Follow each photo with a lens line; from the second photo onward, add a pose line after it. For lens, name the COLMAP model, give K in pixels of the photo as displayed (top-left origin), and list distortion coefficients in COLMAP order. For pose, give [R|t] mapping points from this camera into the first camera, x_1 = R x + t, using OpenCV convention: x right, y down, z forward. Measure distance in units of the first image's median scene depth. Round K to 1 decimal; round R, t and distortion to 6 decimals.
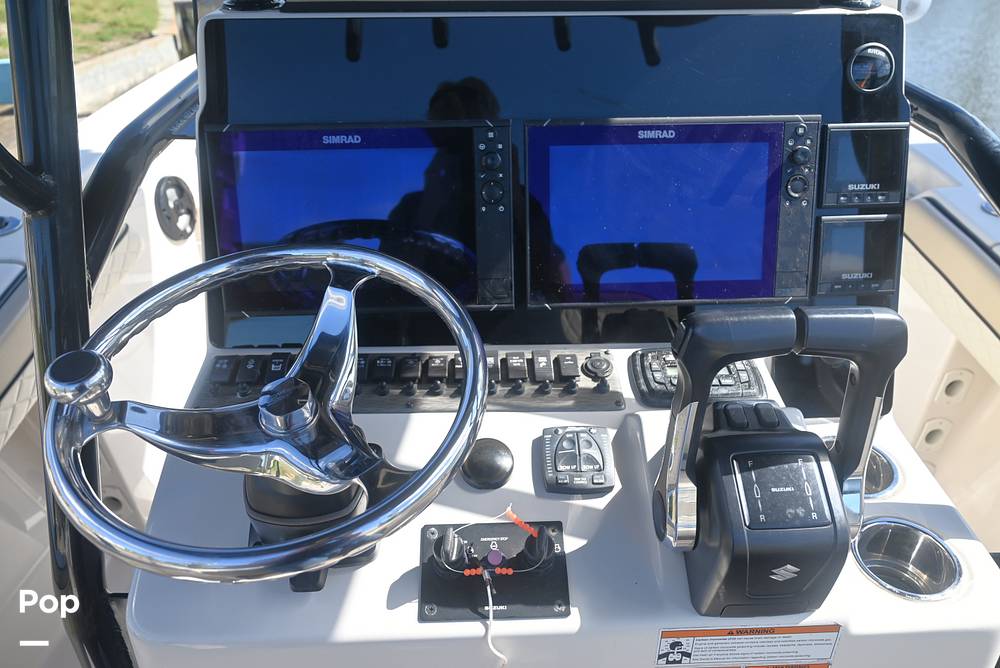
lens RADIAL K [[719.4, 0, 506.0], [0, 719.4, 334.5], [0, 0, 1]] dist [-0.004961, -0.006012]
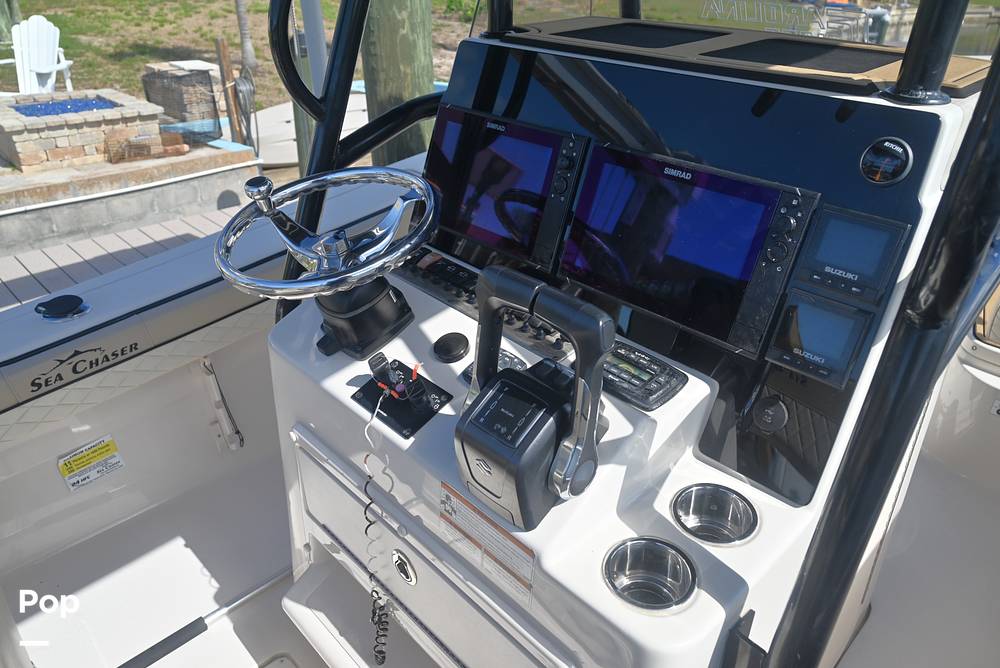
lens RADIAL K [[680.7, 0, 496.9], [0, 680.7, 332.4], [0, 0, 1]] dist [-0.011567, 0.002991]
pose [[0.662055, 0.382353, -0.644585, 0.845416], [-0.403942, 0.906501, 0.122826, -0.054053], [0.631280, 0.179057, 0.754602, -0.005507]]
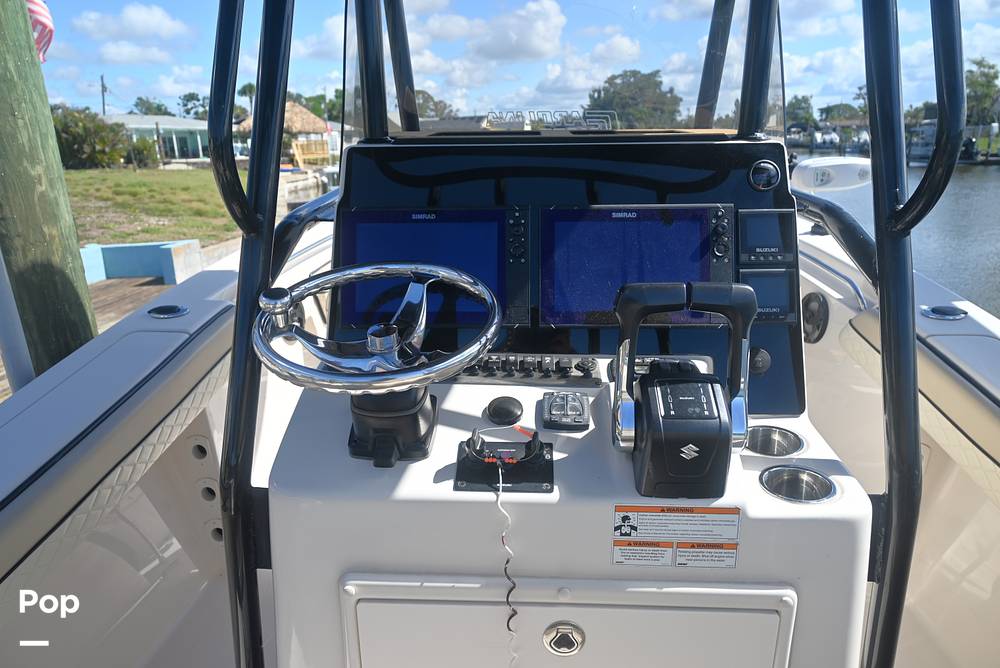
lens RADIAL K [[680.7, 0, 498.3], [0, 680.7, 334.0], [0, 0, 1]] dist [-0.011567, 0.002991]
pose [[0.995273, 0.017279, -0.095566, 0.083988], [-0.040413, 0.968483, -0.245781, 0.340243], [0.088307, 0.248481, 0.964603, -0.373012]]
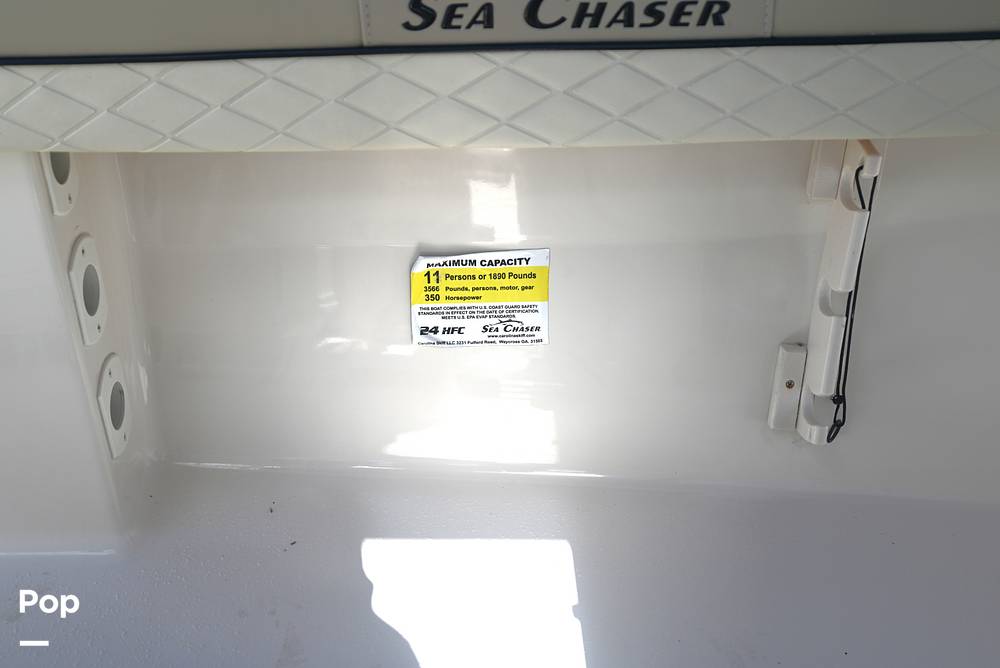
lens RADIAL K [[1178.5, 0, 503.2], [0, 1178.5, 334.5], [0, 0, 1]] dist [-0.029109, 0.000000]
pose [[-0.019925, 0.598425, -0.800931, -0.072593], [-0.584312, 0.643072, 0.495014, 0.413109], [0.811285, 0.477857, 0.336854, 0.442607]]
